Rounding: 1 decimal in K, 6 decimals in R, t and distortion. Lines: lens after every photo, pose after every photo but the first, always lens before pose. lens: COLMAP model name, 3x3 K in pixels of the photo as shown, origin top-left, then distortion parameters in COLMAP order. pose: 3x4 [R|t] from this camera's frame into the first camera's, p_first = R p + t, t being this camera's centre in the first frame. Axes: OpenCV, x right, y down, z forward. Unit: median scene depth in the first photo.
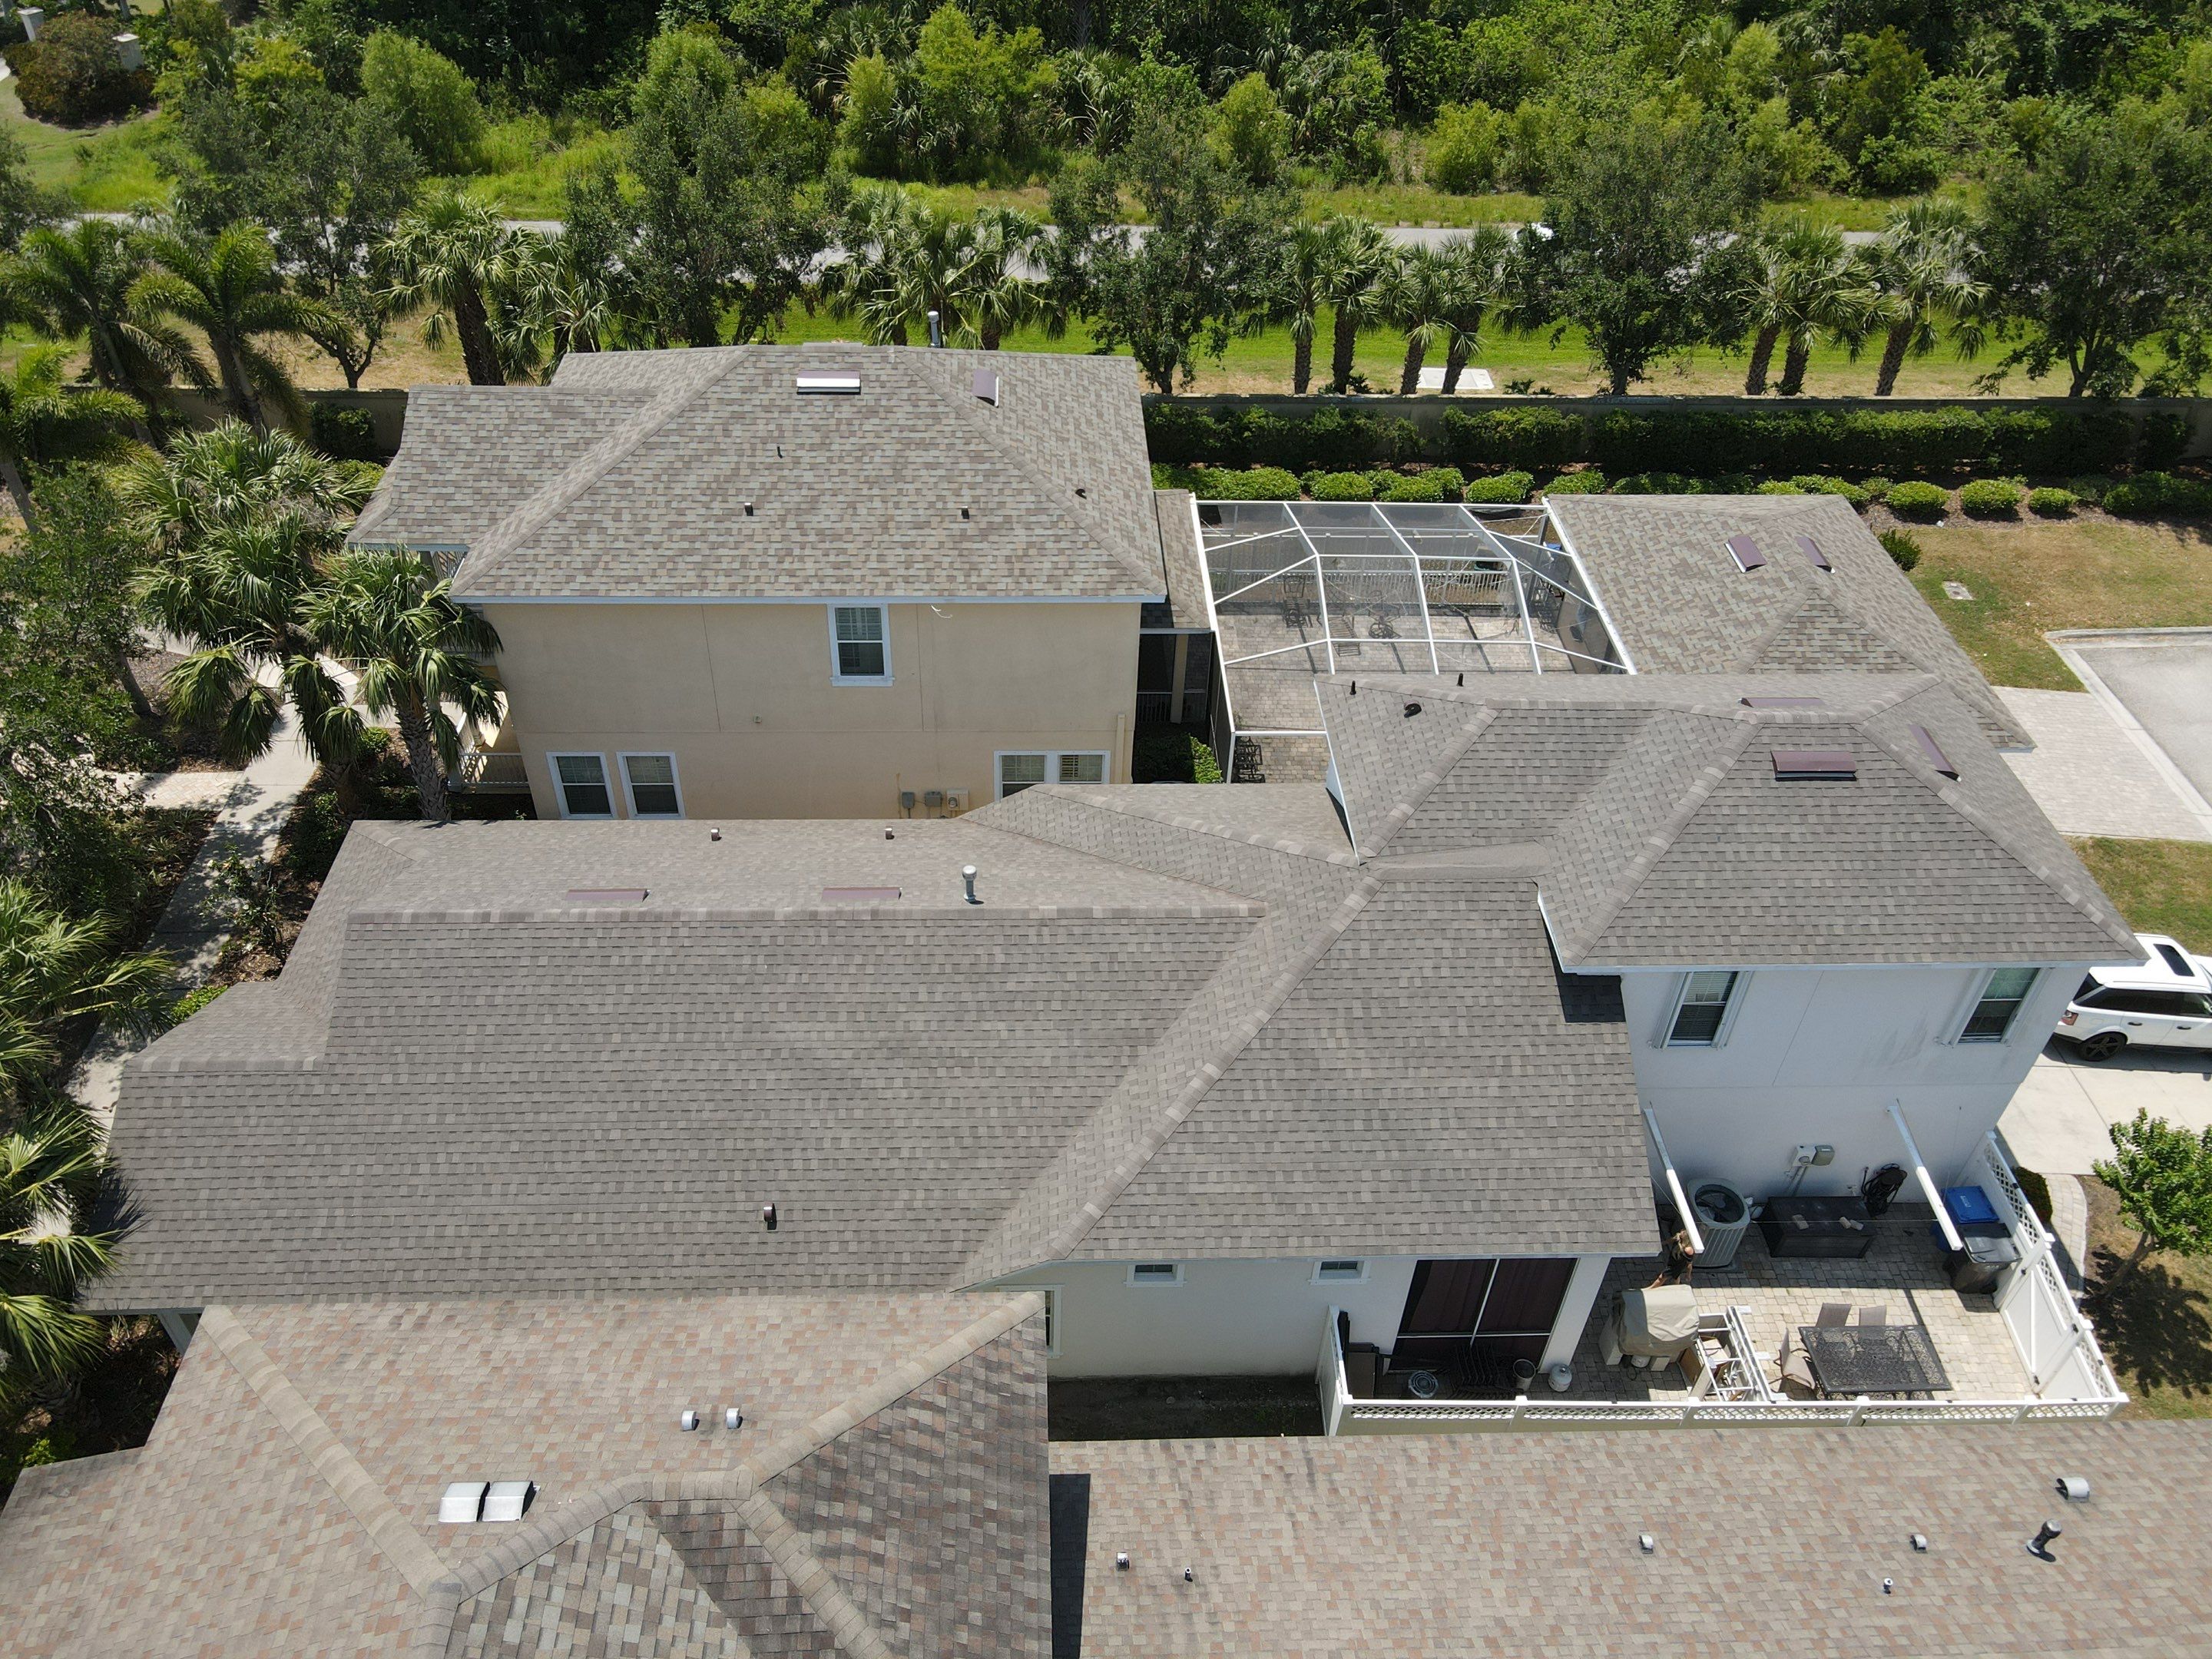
lens RADIAL K [[1605.8, 0, 1064.3], [0, 1605.8, 824.5], [0, 0, 1]] dist [0.001427, -0.009568]
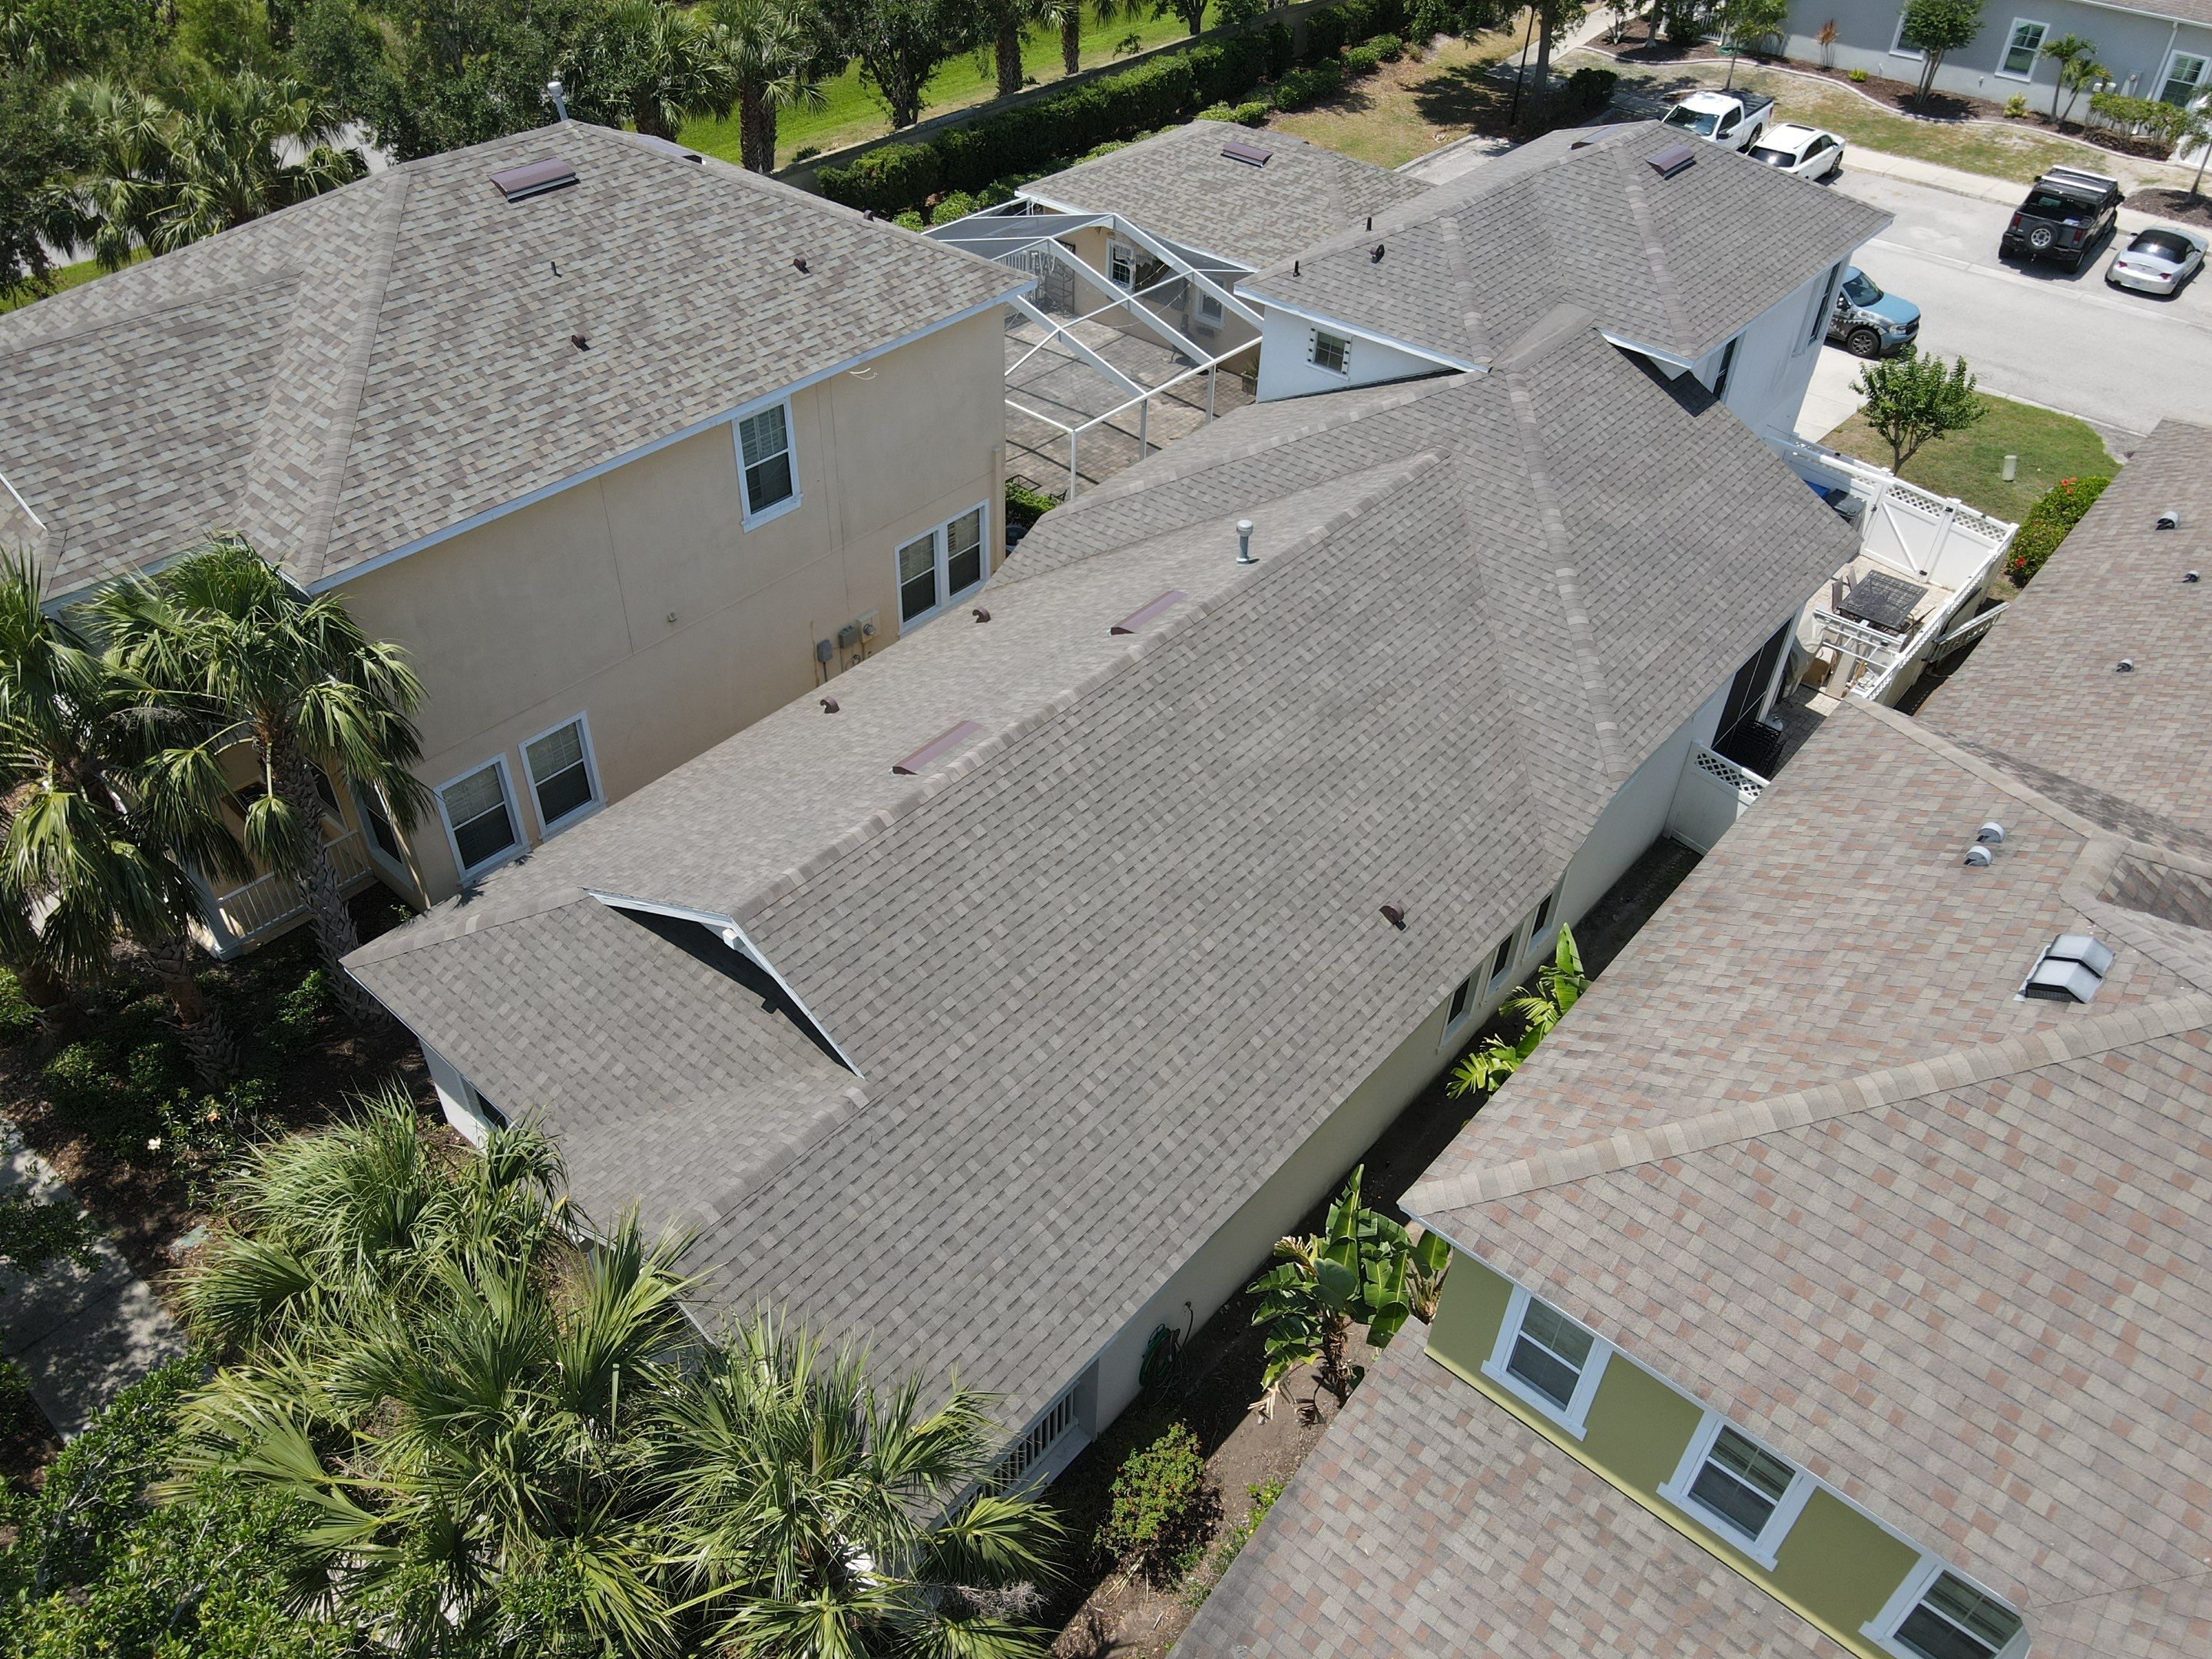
lens RADIAL K [[1616.4, 0, 1065.4], [0, 1616.4, 825.5], [0, 0, 1]] dist [0.004155, 0.001576]
pose [[0.681987, -0.479265, 0.552447, -0.658072], [0.474203, 0.864839, 0.164879, -0.020847], [-0.556799, 0.149526, 0.817078, 0.332665]]
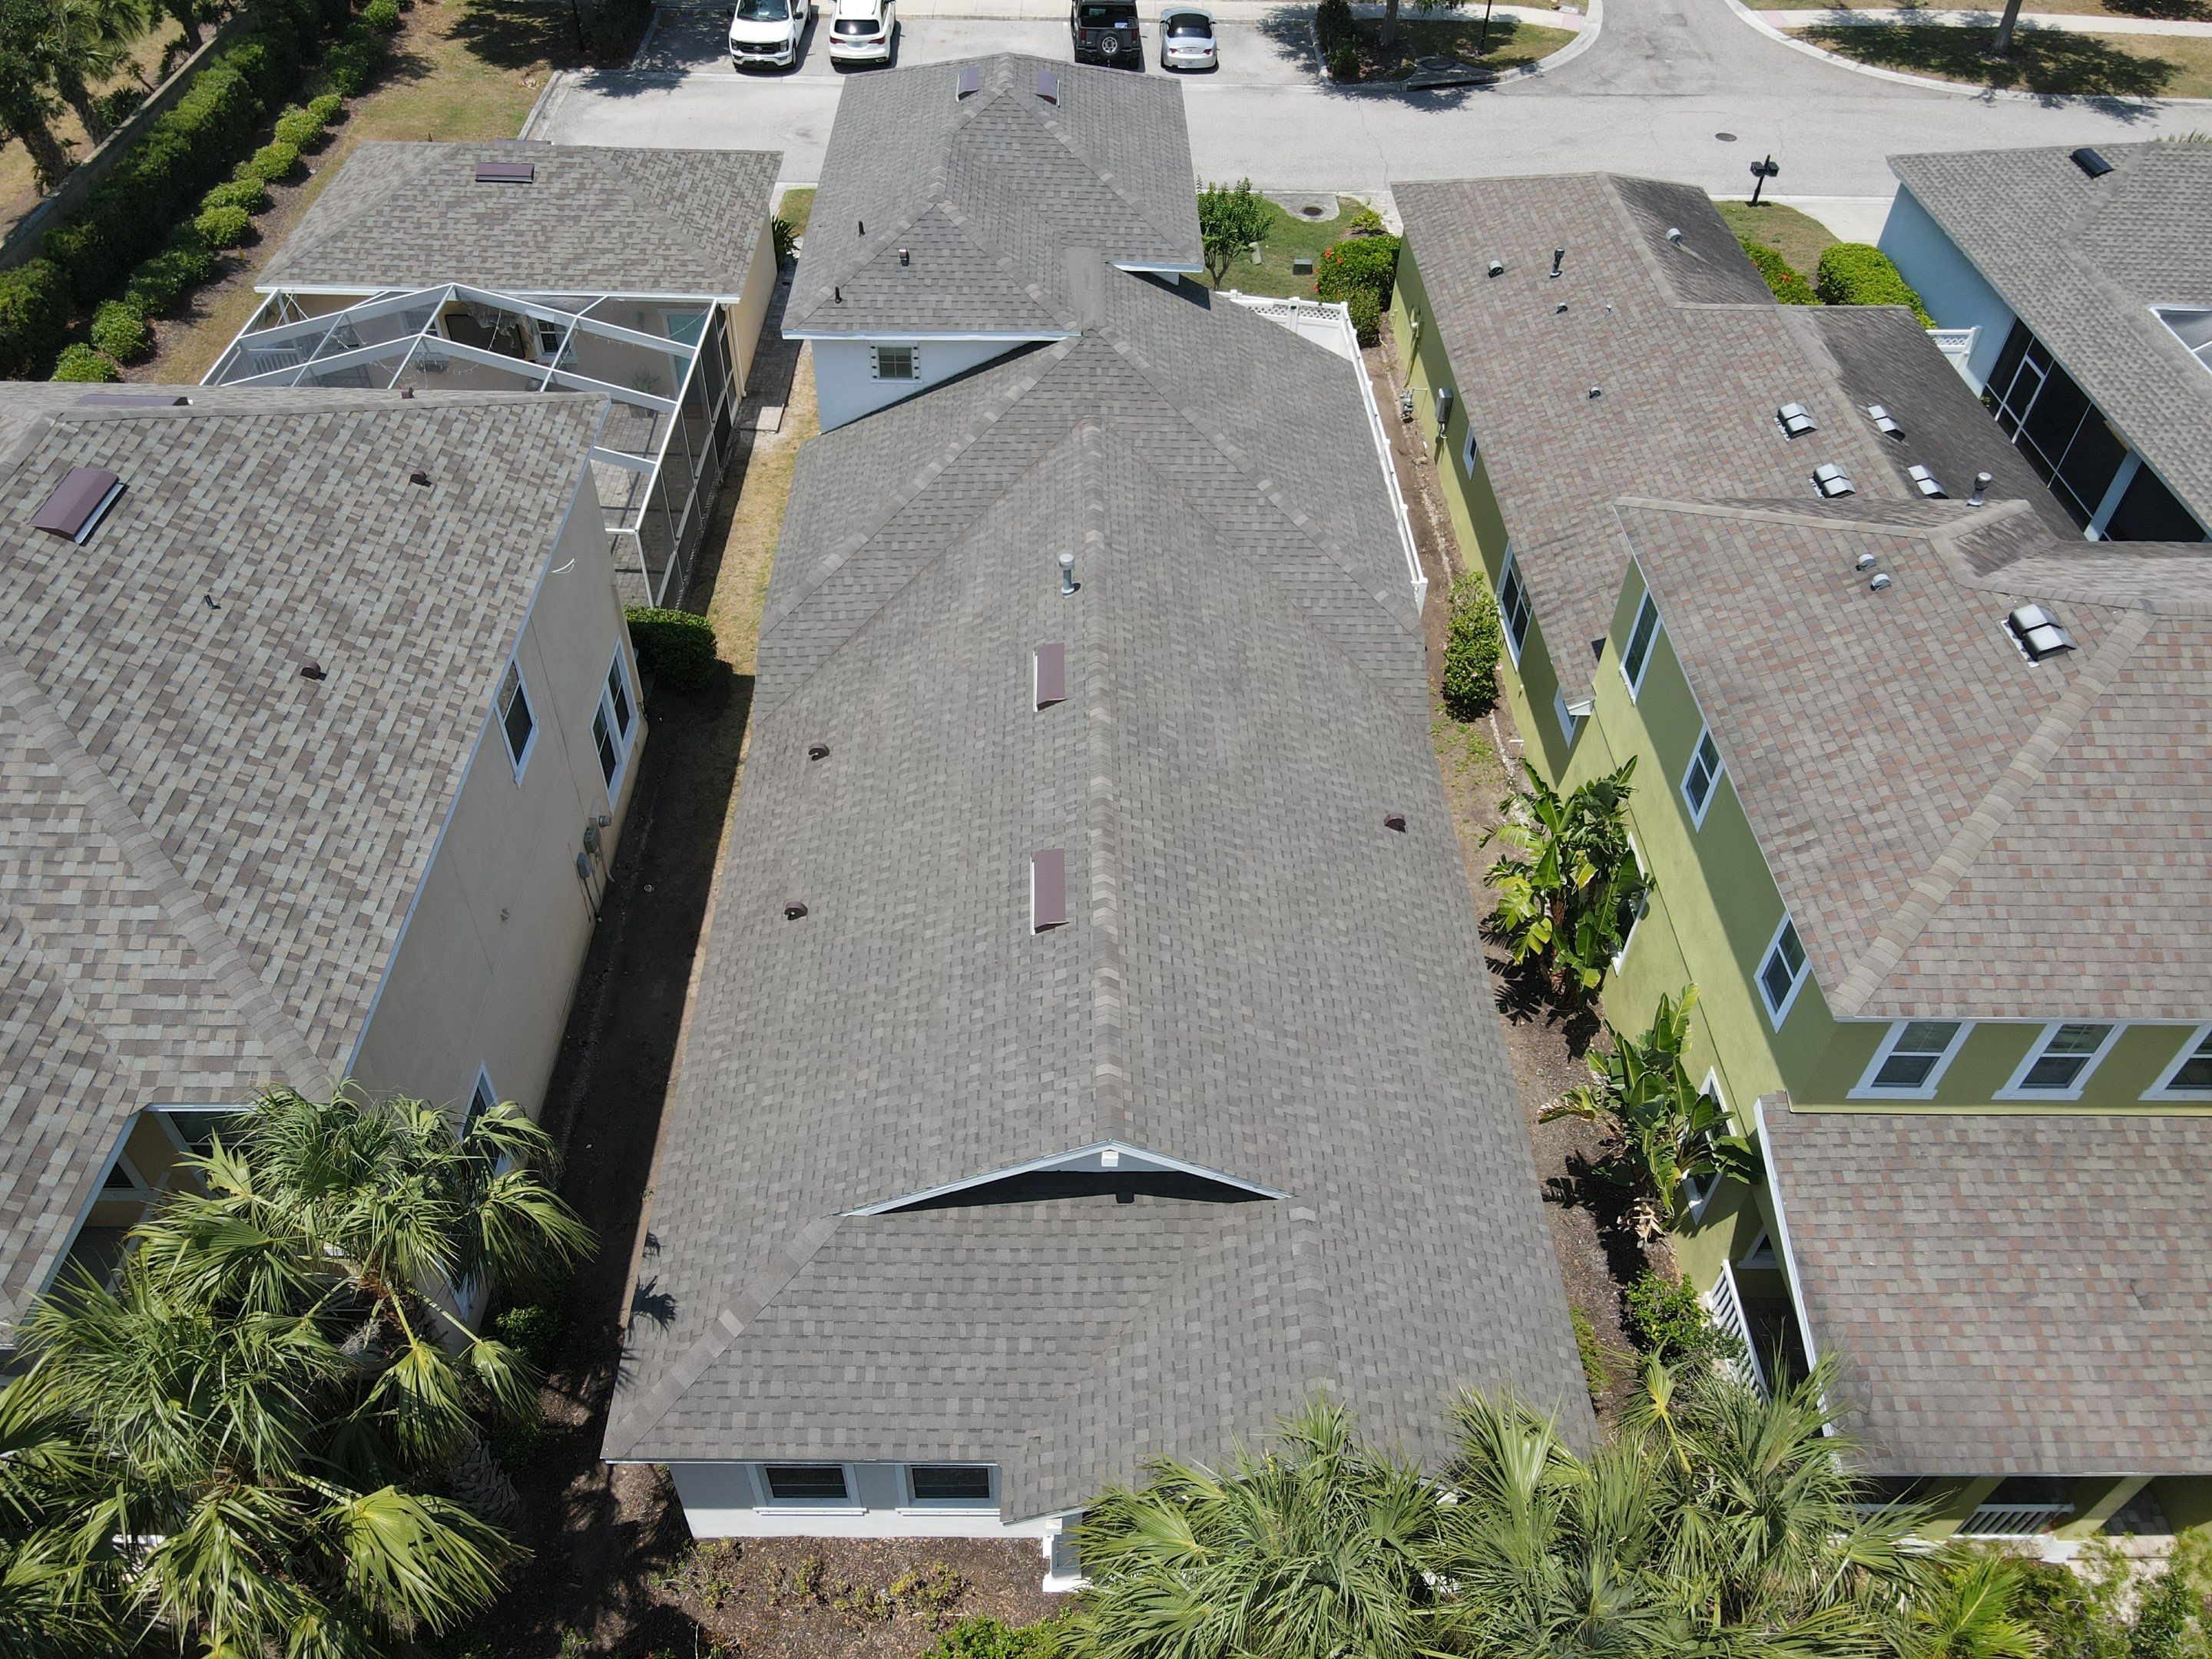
lens RADIAL K [[1626.2, 0, 1070.9], [0, 1626.2, 820.9], [0, 0, 1]] dist [0.001230, 0.029987]
pose [[0.022155, -0.710378, 0.703472, -0.769129], [0.639660, 0.550842, 0.536104, -0.362241], [-0.768338, 0.438106, 0.466604, 0.596525]]
